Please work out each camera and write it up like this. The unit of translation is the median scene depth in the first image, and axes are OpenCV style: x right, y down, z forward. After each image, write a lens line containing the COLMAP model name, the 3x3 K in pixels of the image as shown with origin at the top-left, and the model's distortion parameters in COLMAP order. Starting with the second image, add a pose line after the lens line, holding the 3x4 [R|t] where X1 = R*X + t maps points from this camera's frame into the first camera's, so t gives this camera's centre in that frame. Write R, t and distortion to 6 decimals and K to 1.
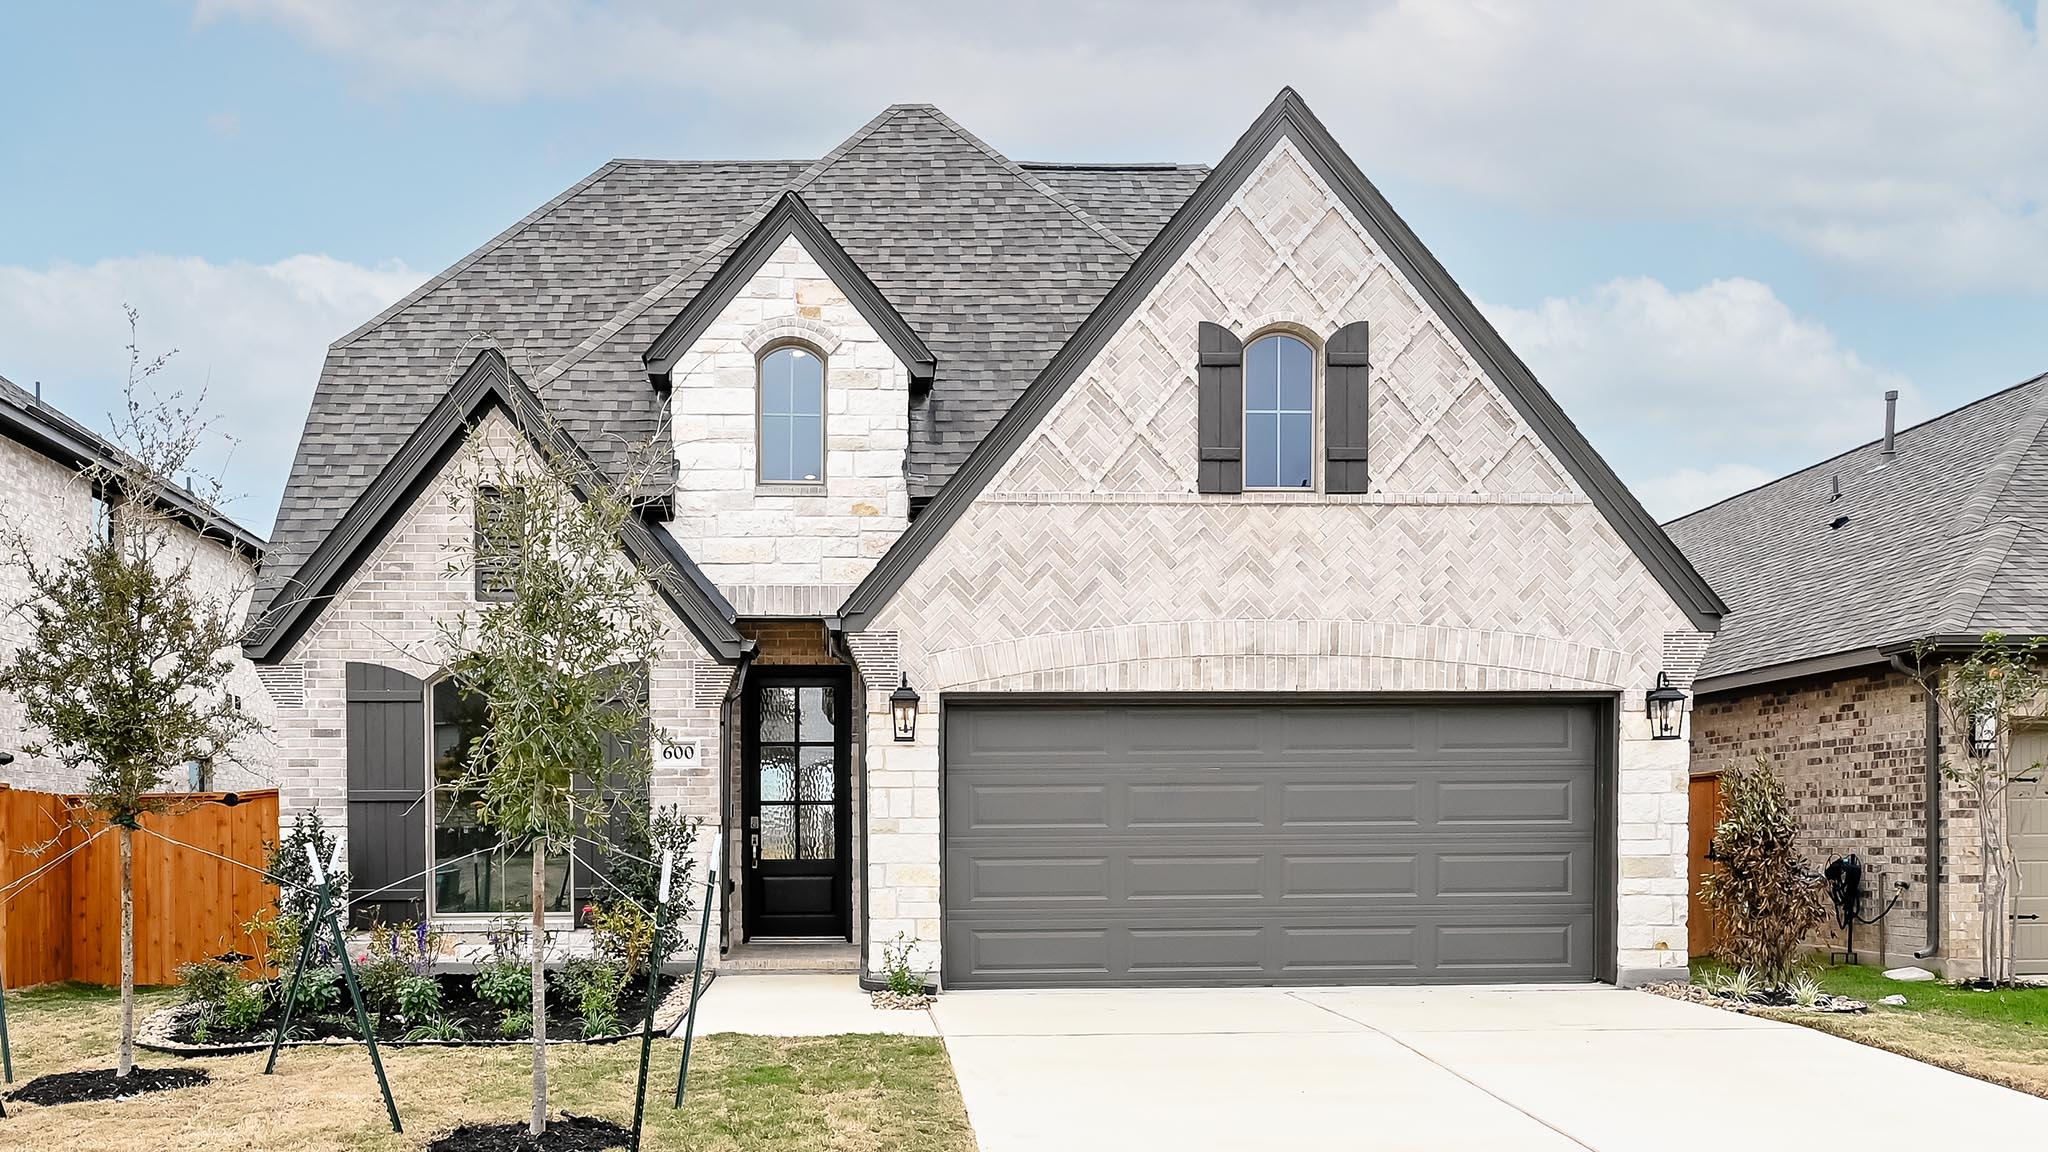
lens RADIAL K [[920.4, 0, 1024.0], [0, 920.4, 576.0], [0, 0, 1]] dist [-0.000639, -0.000199]
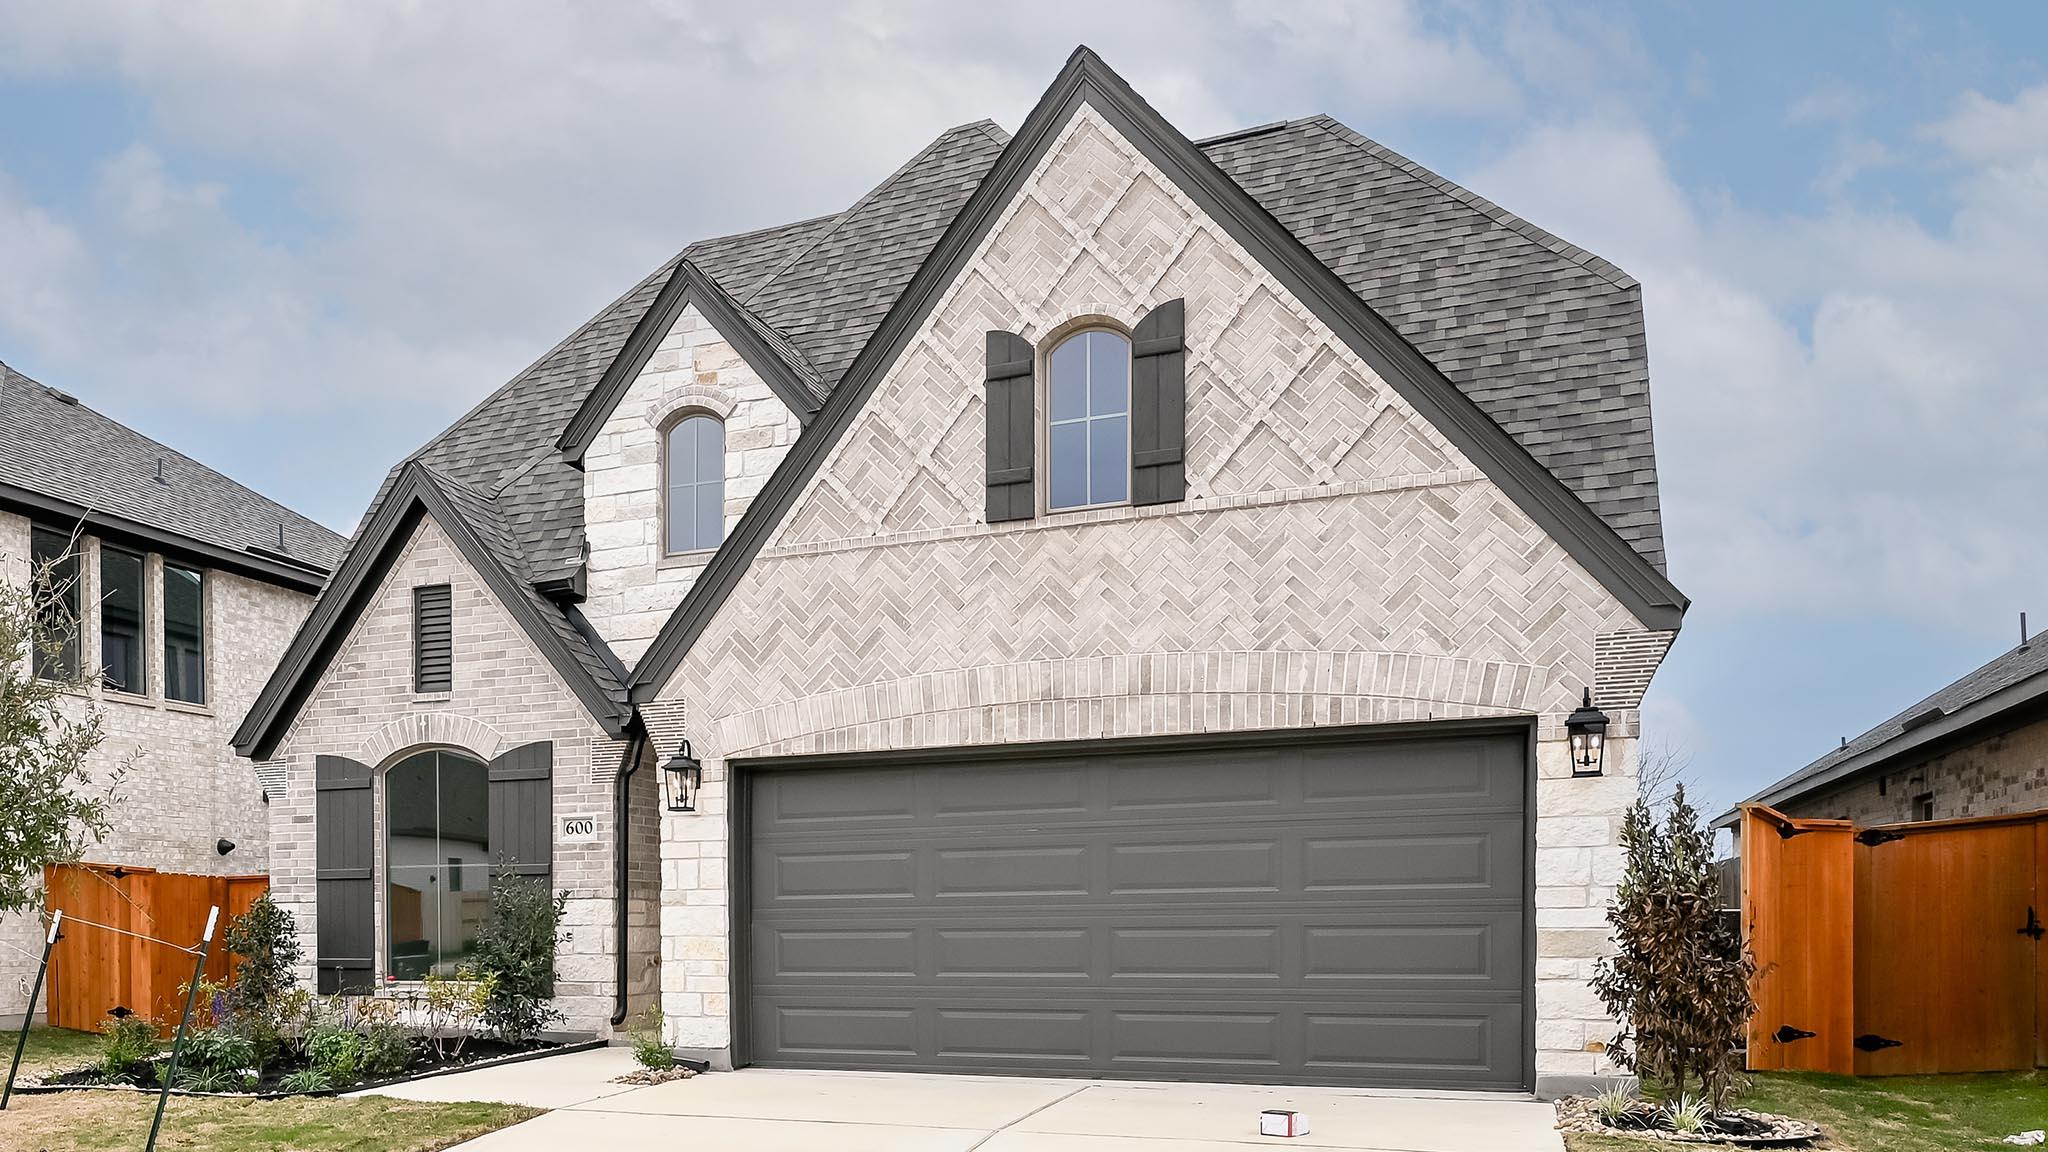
lens RADIAL K [[1014.1, 0, 1023.8], [0, 1014.1, 616.3], [0, 0, 1]] dist [-0.001409, -0.000344]
pose [[0.956273, -0.085844, -0.279594, 0.481454], [0.084834, 0.996271, -0.015737, 0.018394], [0.279902, -0.008670, 0.959989, 0.060119]]
